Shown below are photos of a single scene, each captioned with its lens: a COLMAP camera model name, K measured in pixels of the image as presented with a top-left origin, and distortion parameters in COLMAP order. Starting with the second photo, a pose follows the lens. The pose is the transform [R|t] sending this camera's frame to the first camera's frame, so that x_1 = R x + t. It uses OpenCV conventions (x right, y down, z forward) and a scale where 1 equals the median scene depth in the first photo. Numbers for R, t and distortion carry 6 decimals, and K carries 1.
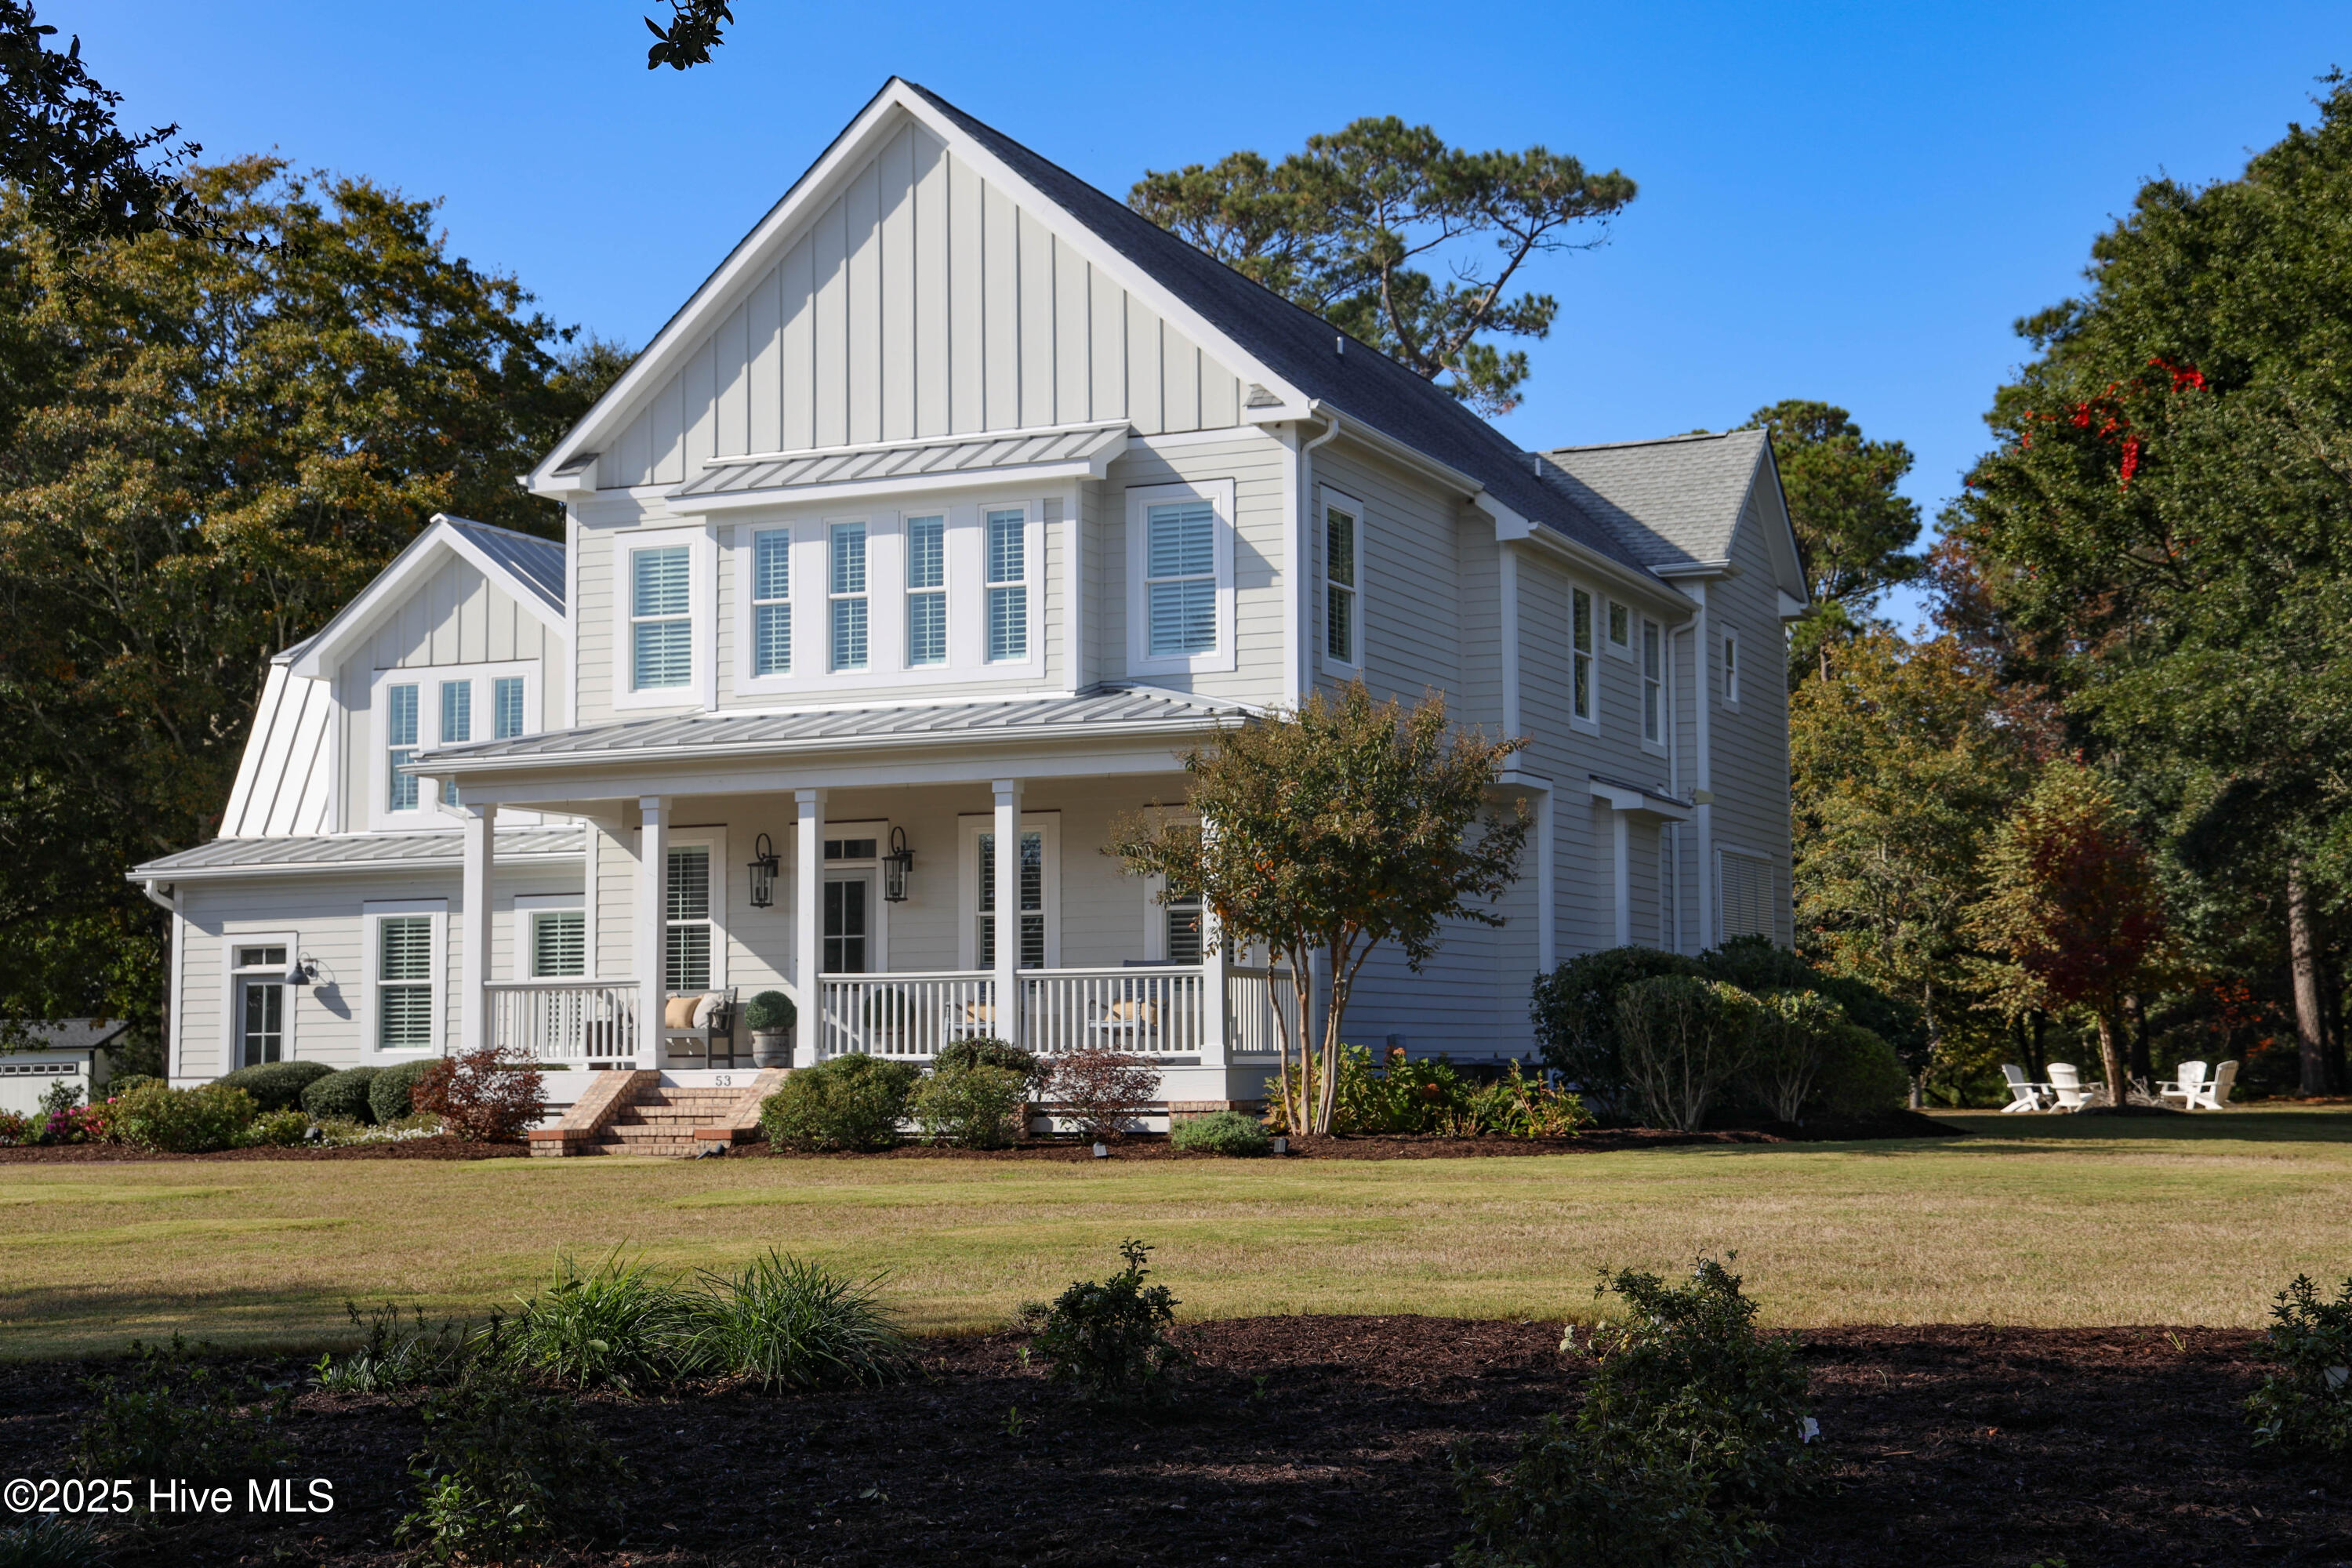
lens RADIAL K [[3198.6, 0, 1176.0], [0, 3198.6, 784.0], [0, 0, 1]] dist [0.109258, 0.008877]
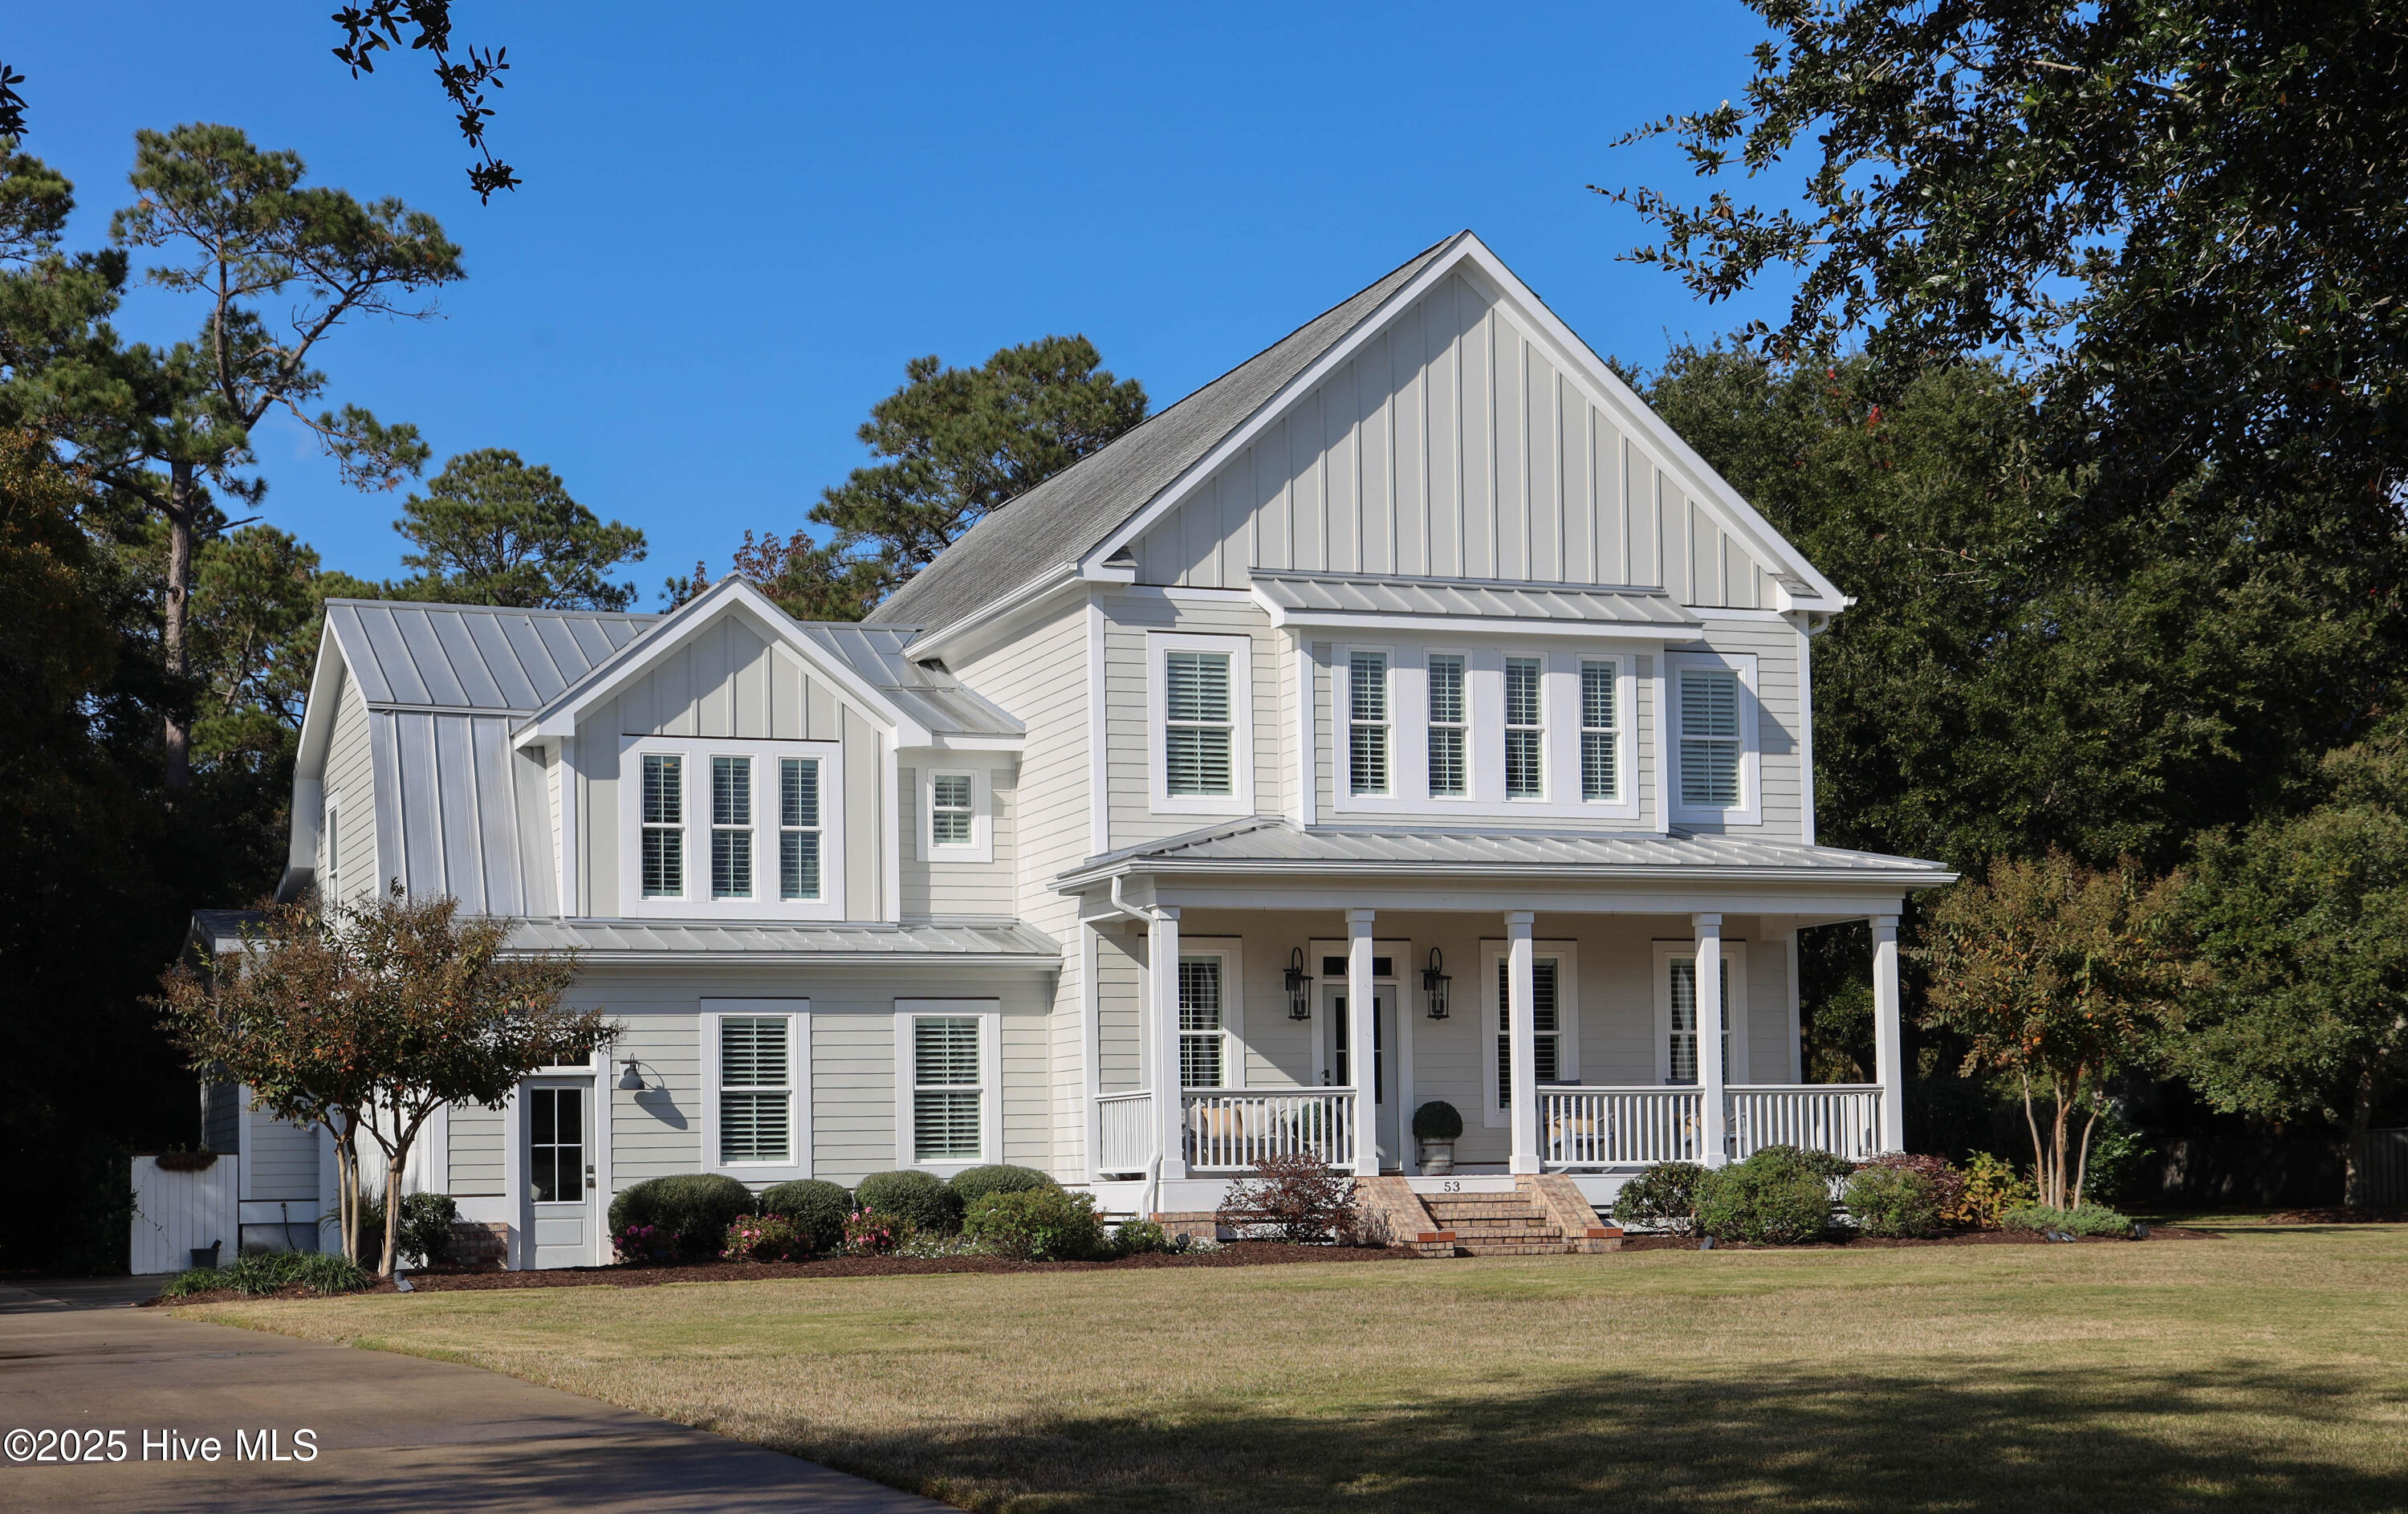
lens RADIAL K [[3589.8, 0, 1200.1], [0, 3589.8, 1068.1], [0, 0, 1]] dist [0.017186, -0.006745]
pose [[0.717500, 0.018827, 0.696304, -0.954570], [-0.049799, 0.998463, 0.024318, 0.027814], [-0.694776, -0.052123, 0.717335, 0.208478]]
